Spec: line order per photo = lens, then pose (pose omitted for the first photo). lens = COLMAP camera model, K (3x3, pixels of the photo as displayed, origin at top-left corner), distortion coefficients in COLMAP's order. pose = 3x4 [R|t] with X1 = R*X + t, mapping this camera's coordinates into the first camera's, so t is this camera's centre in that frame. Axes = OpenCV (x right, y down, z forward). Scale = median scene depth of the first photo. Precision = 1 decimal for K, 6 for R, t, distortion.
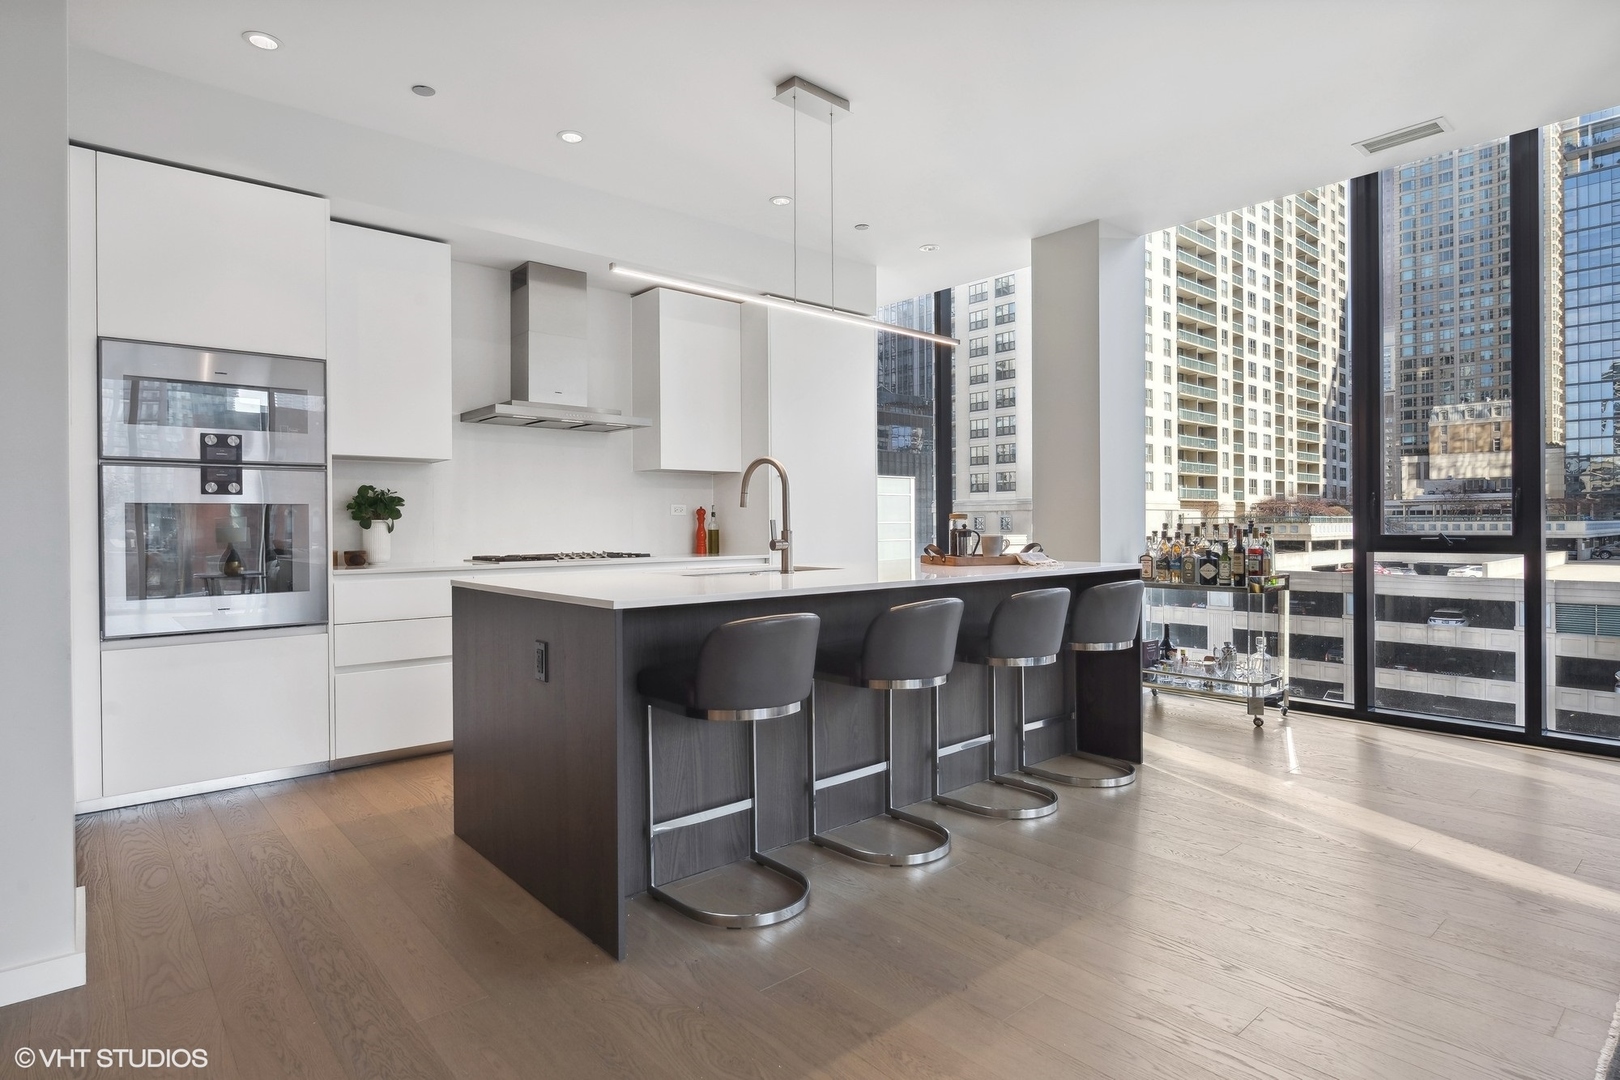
lens RADIAL K [[854.7, 0, 807.1], [0, 854.7, 525.6], [0, 0, 1]] dist [-0.002397, -0.000386]
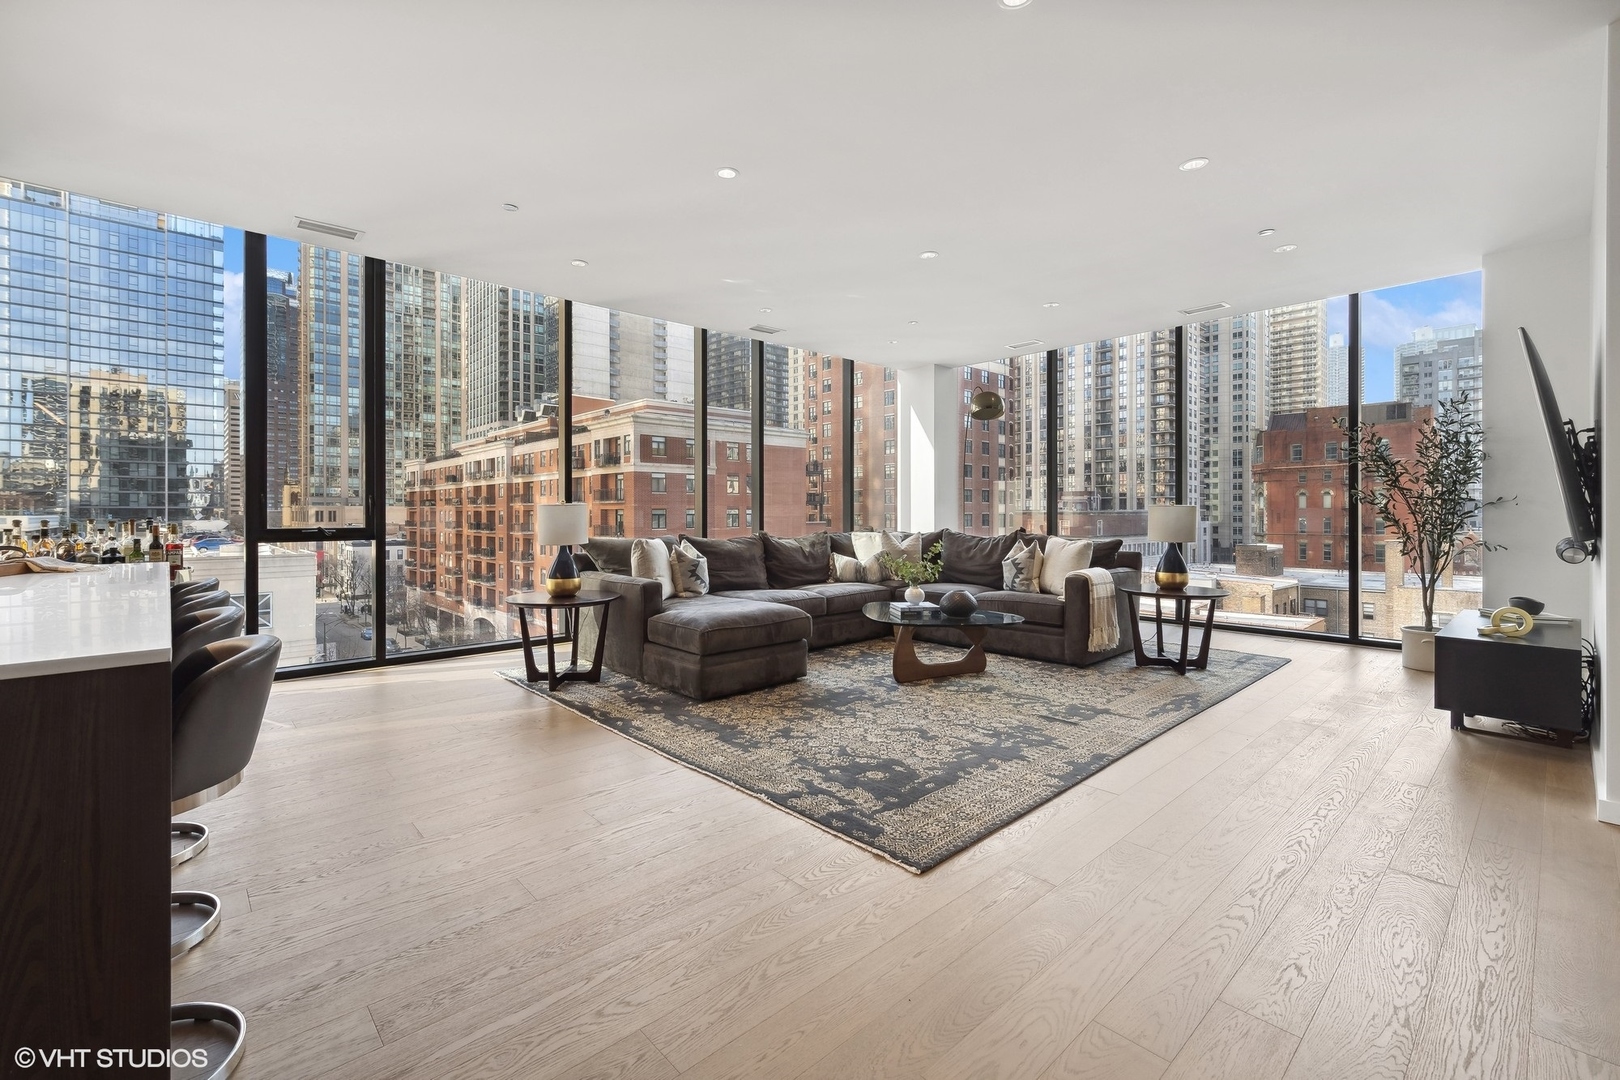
lens RADIAL K [[693.8, 0, 804.8], [0, 693.8, 508.6], [0, 0, 1]] dist [0.003065, 0.000344]
pose [[-0.028226, 0.012953, 0.999518, -0.019831], [0.002734, 0.999913, -0.012881, -0.000160], [-0.999598, 0.002369, -0.028259, 0.014298]]
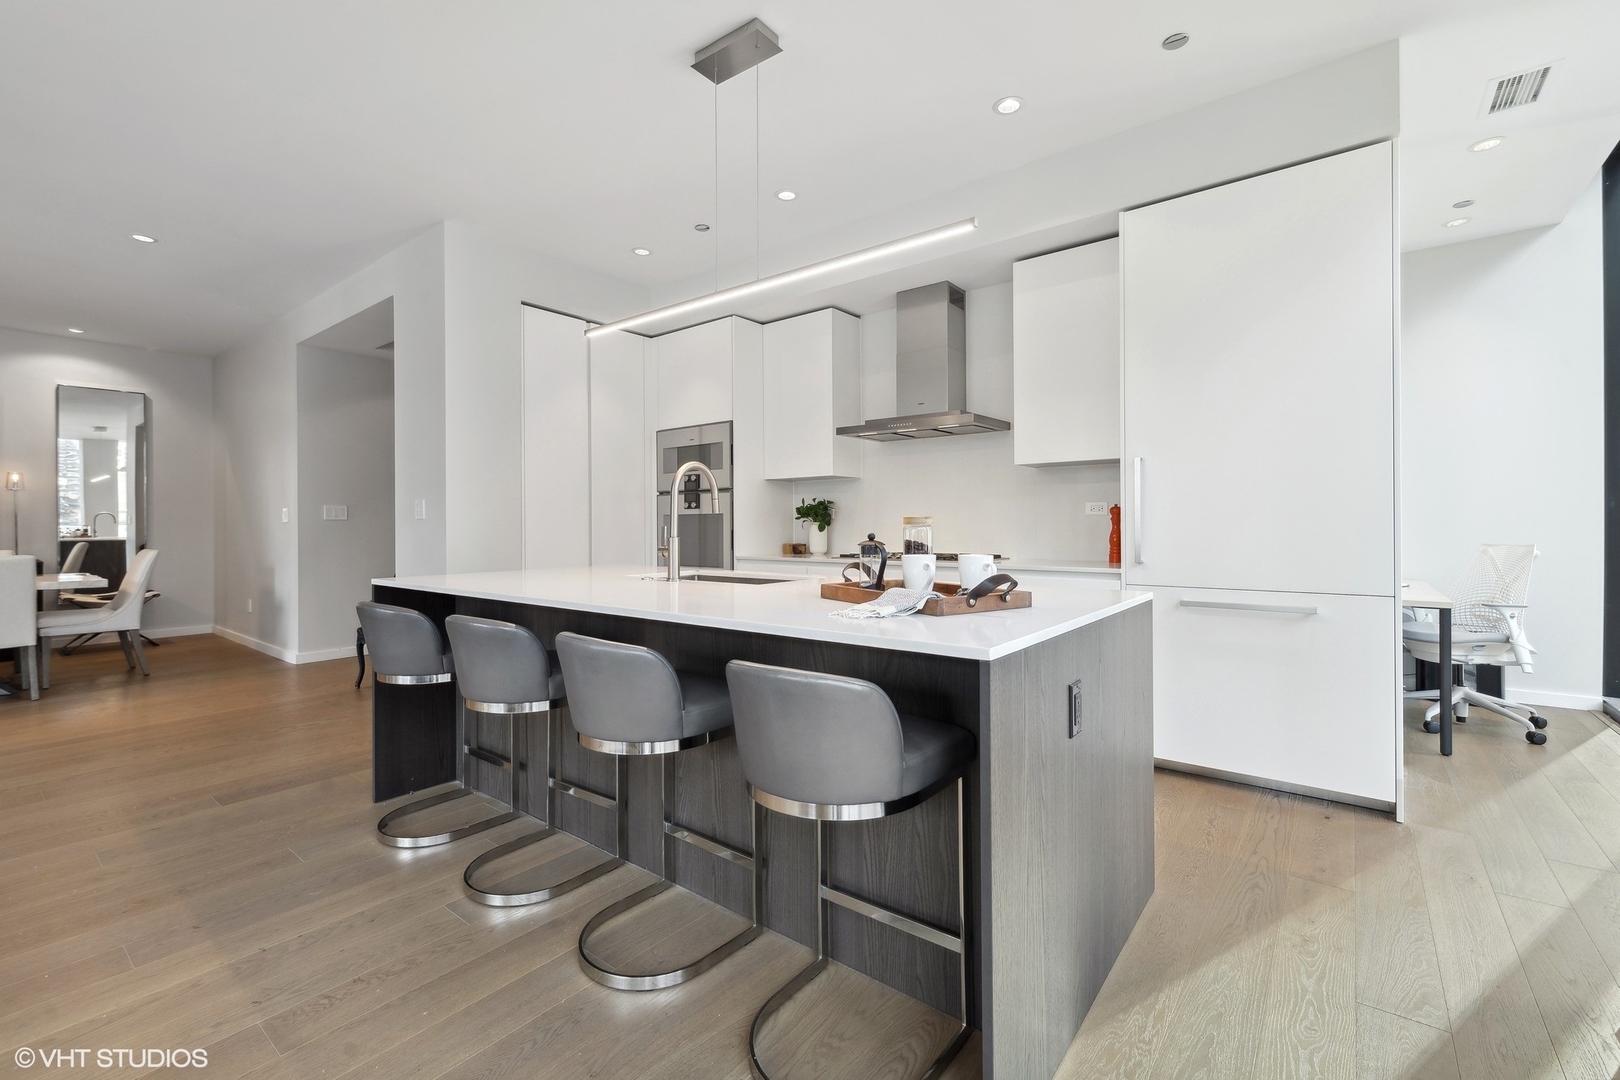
lens RADIAL K [[691.3, 0, 815.4], [0, 691.3, 529.9], [0, 0, 1]] dist [-0.000764, -0.000103]
pose [[0.188833, 0.013572, -0.981915, 0.032857], [0.004154, 0.999885, 0.014619, -0.000594], [0.982000, -0.006840, 0.188755, 0.042712]]
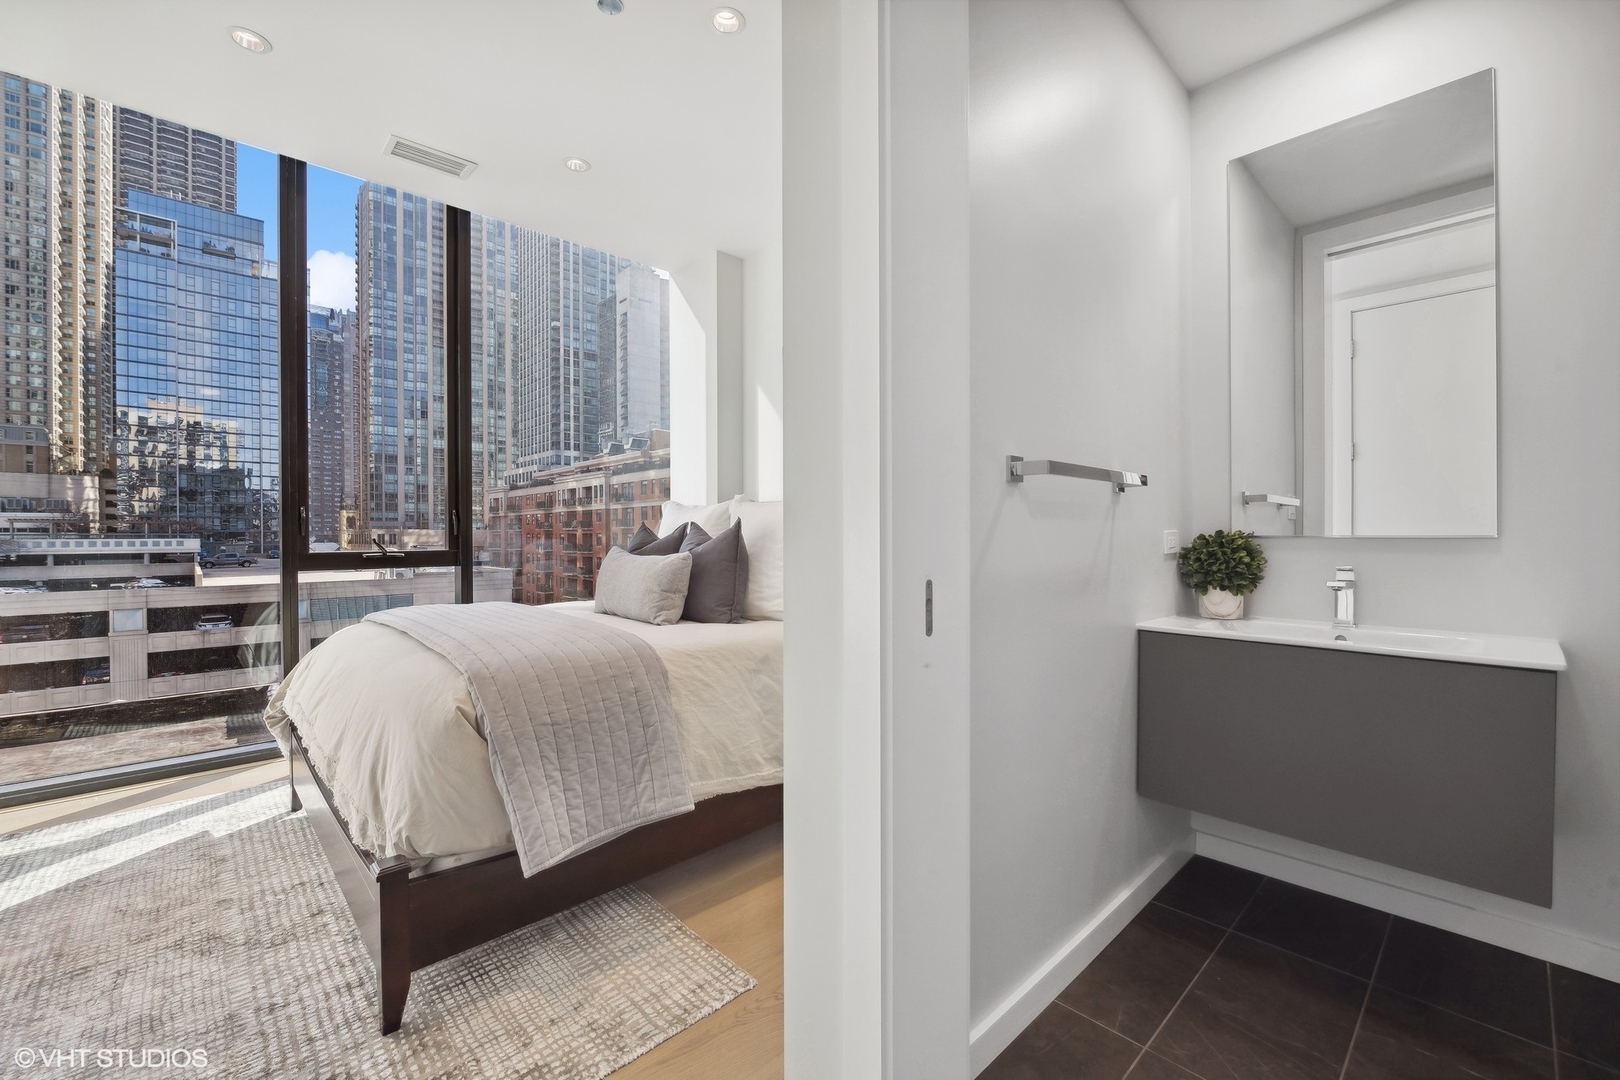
lens RADIAL K [[668.4, 0, 810.2], [0, 668.4, 533.8], [0, 0, 1]] dist [-0.011801, 0.000429]
pose [[-0.042227, 0.008941, 0.999068, -0.101030], [0.004814, 0.999950, -0.008746, 0.000452], [-0.999096, 0.004440, -0.042268, 0.136531]]
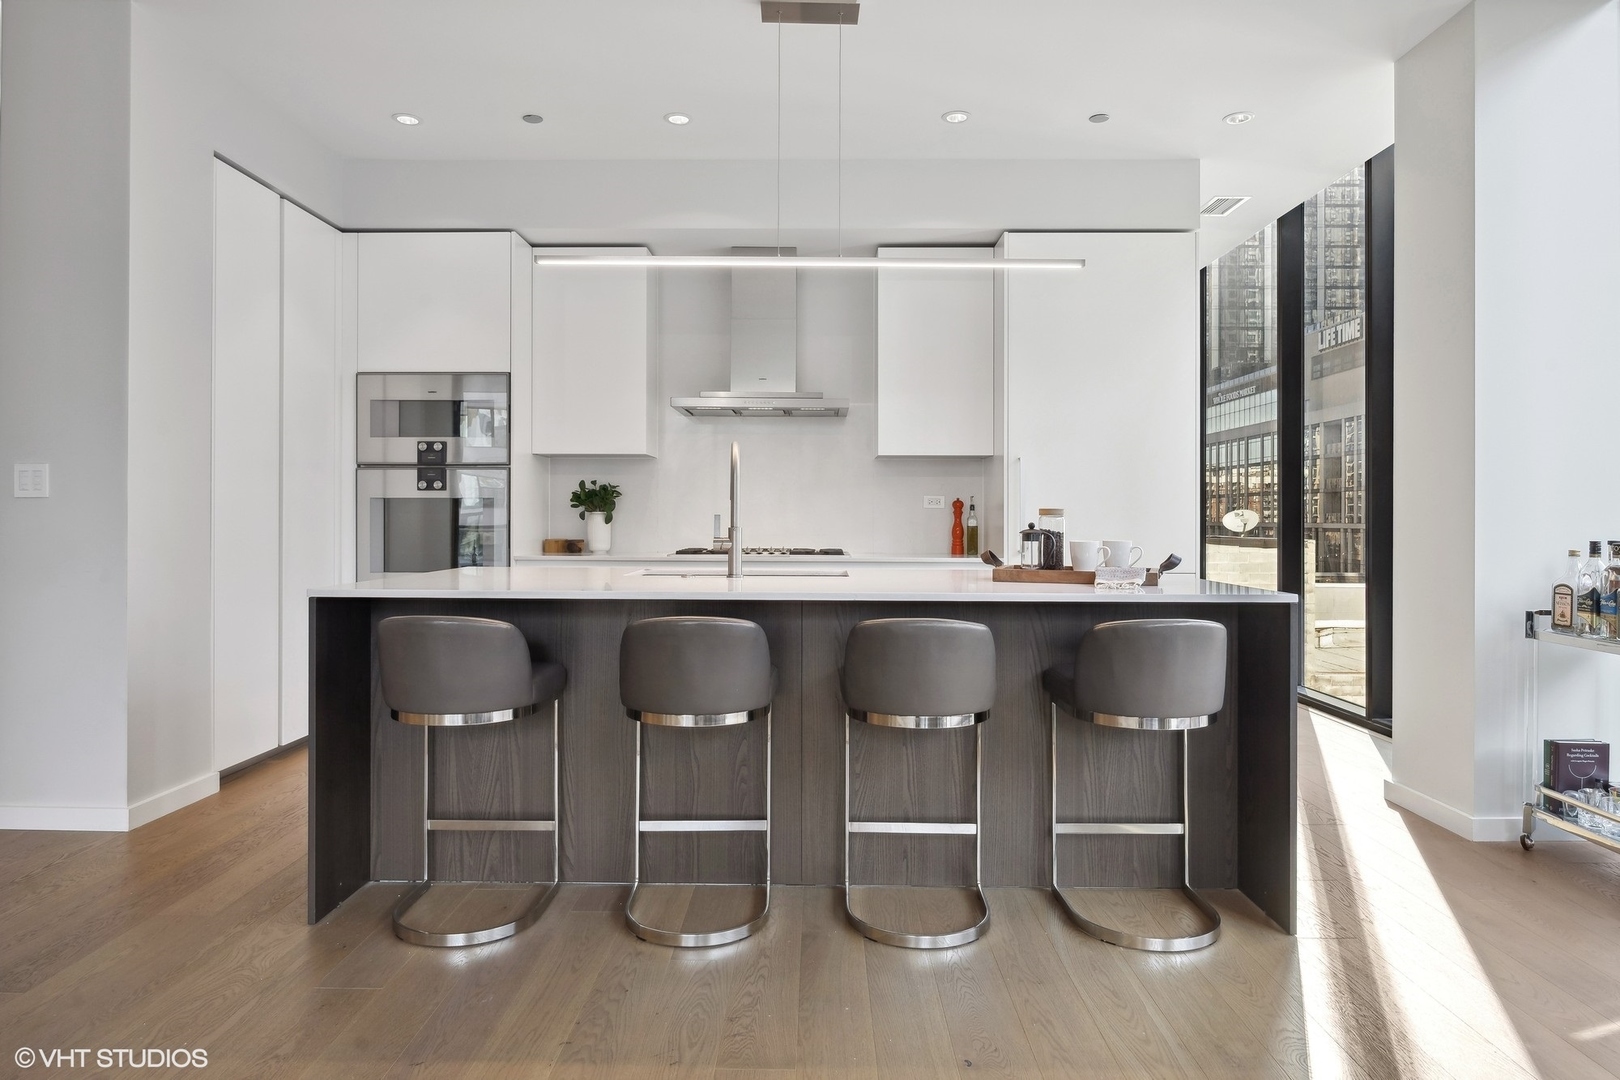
lens RADIAL K [[978.6, 0, 807.7], [0, 978.6, 515.8], [0, 0, 1]] dist [-0.000268, -0.000615]
pose [[0.746183, 0.008935, -0.665681, 0.028725], [-0.010418, 0.999944, 0.001745, -0.000357], [0.665659, 0.005633, 0.746234, 0.013419]]
